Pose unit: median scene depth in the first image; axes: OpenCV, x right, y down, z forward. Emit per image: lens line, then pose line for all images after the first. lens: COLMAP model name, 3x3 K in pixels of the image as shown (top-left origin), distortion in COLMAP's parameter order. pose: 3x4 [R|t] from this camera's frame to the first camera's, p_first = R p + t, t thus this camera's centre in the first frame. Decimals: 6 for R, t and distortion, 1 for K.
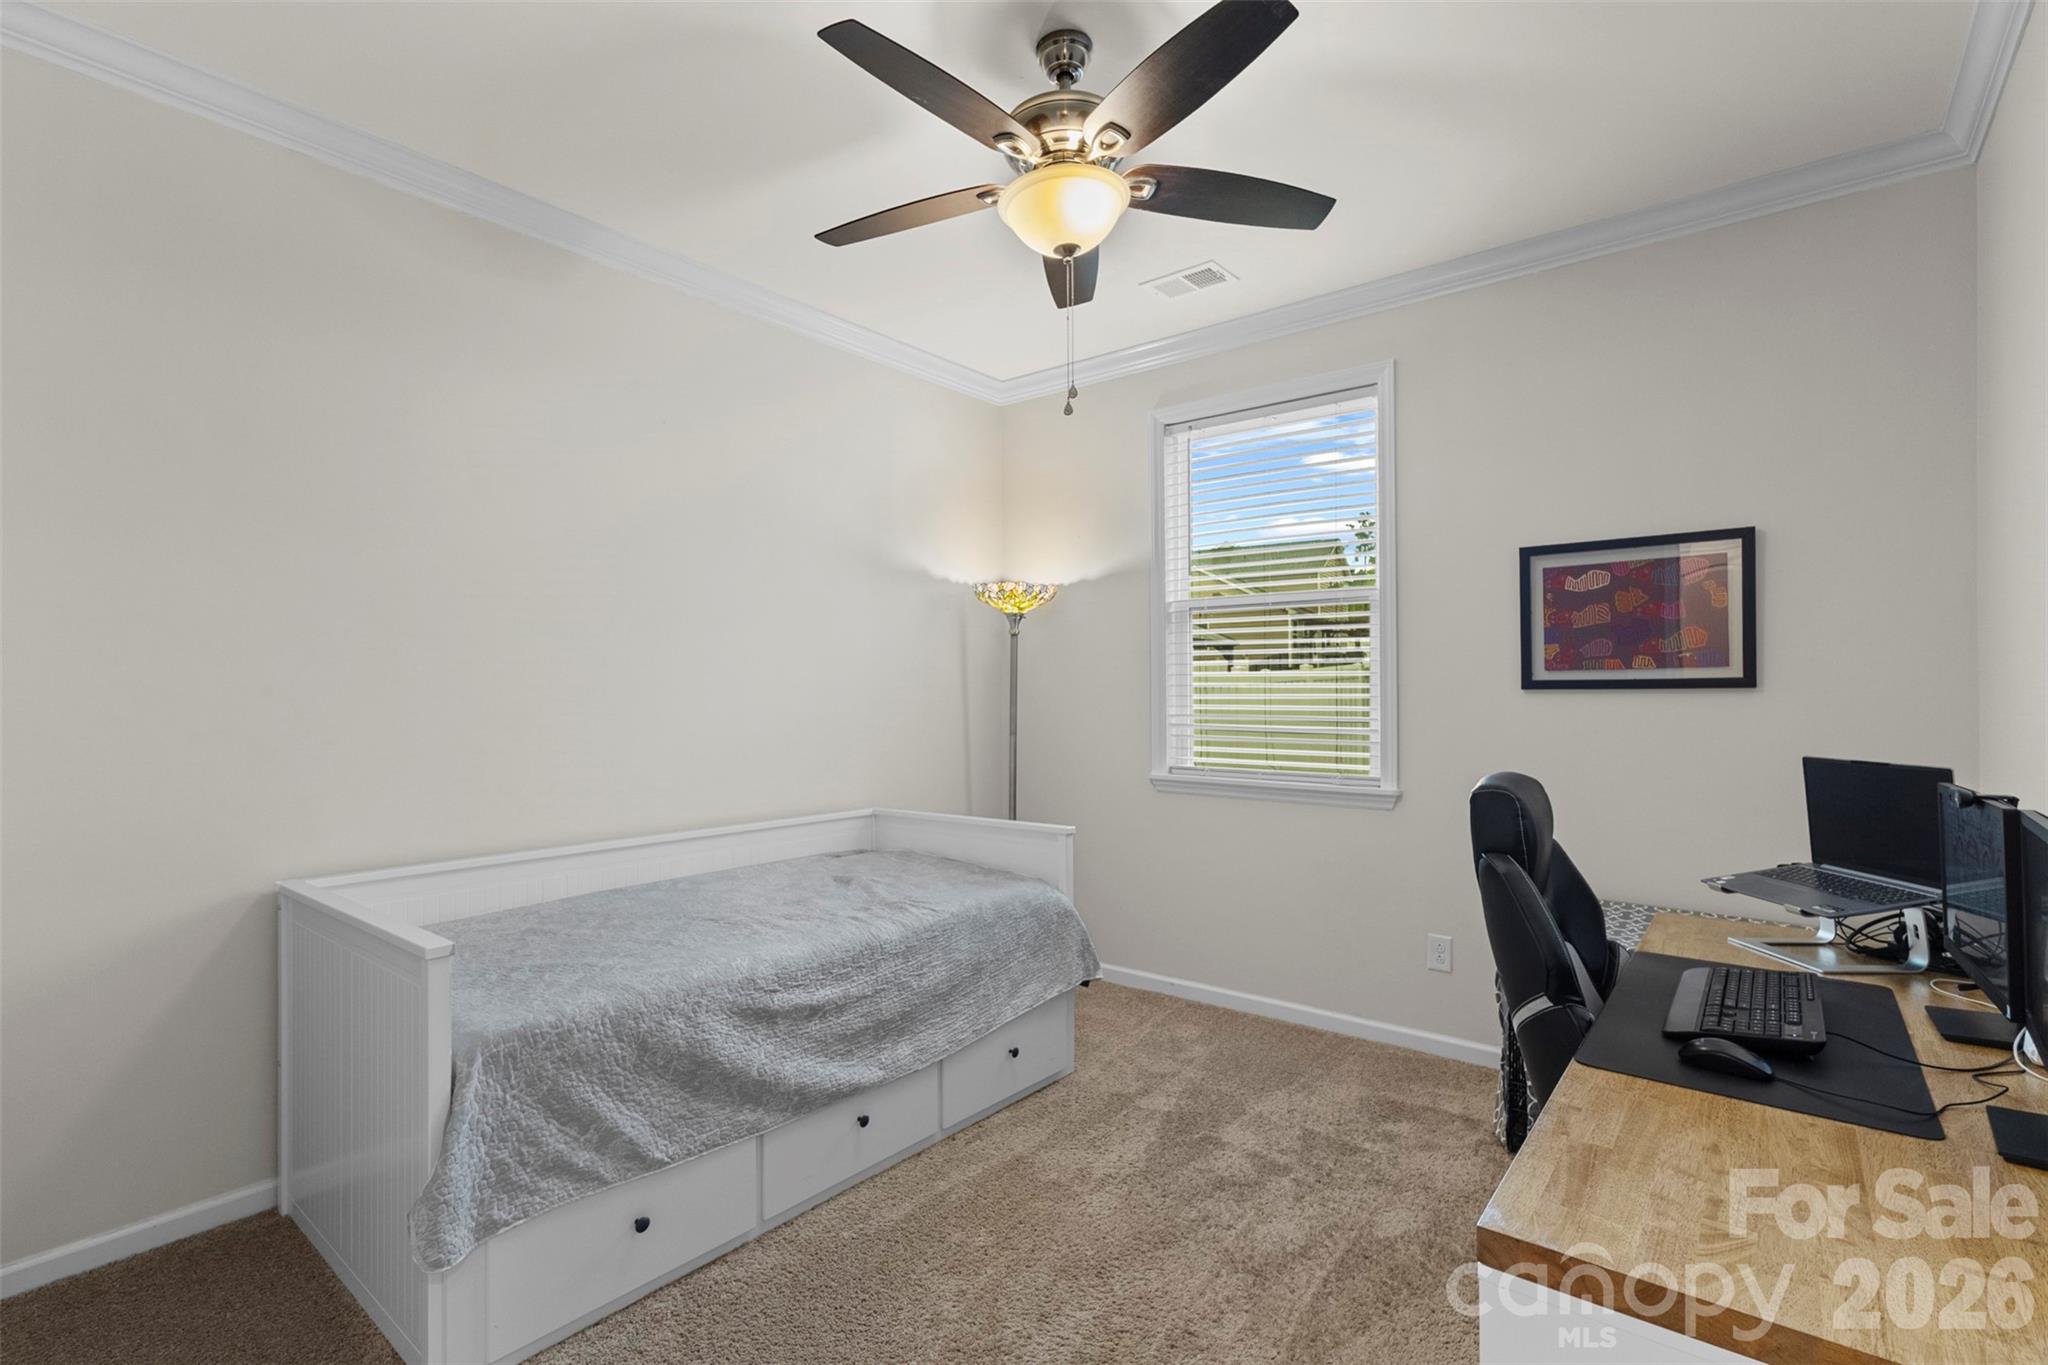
lens RADIAL K [[956.9, 0, 1017.6], [0, 956.9, 692.1], [0, 0, 1]] dist [0.002504, 0.000726]
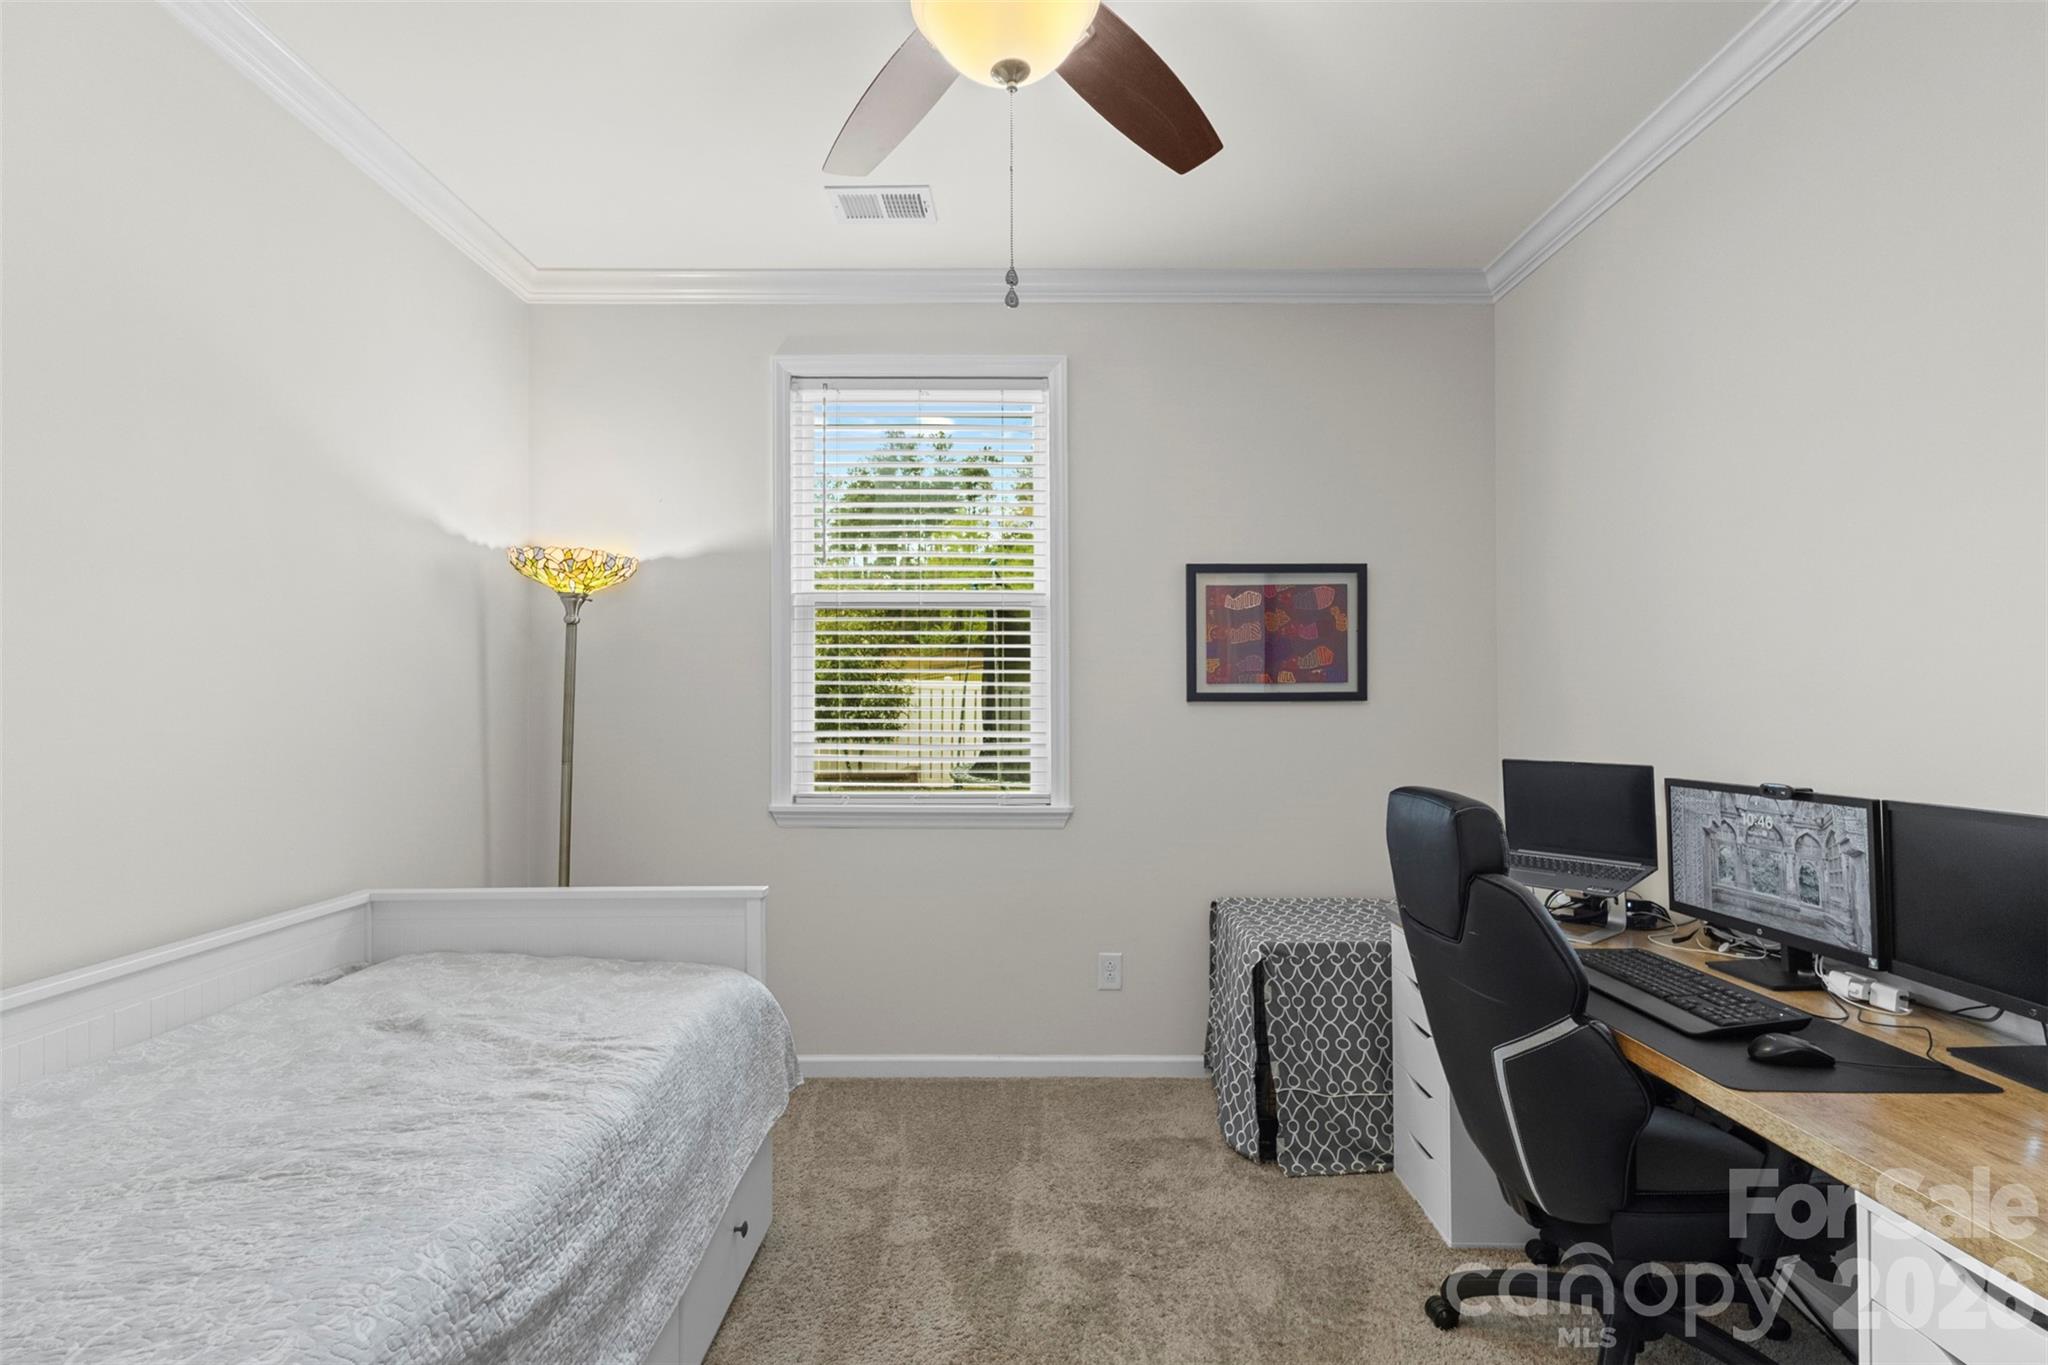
lens RADIAL K [[956.9, 0, 1017.6], [0, 956.9, 692.1], [0, 0, 1]] dist [0.002504, 0.000726]
pose [[0.778706, 0.009578, 0.627316, -0.263400], [-0.001562, 0.999910, -0.013329, 0.000897], [-0.627388, 0.009400, 0.778650, 0.315156]]
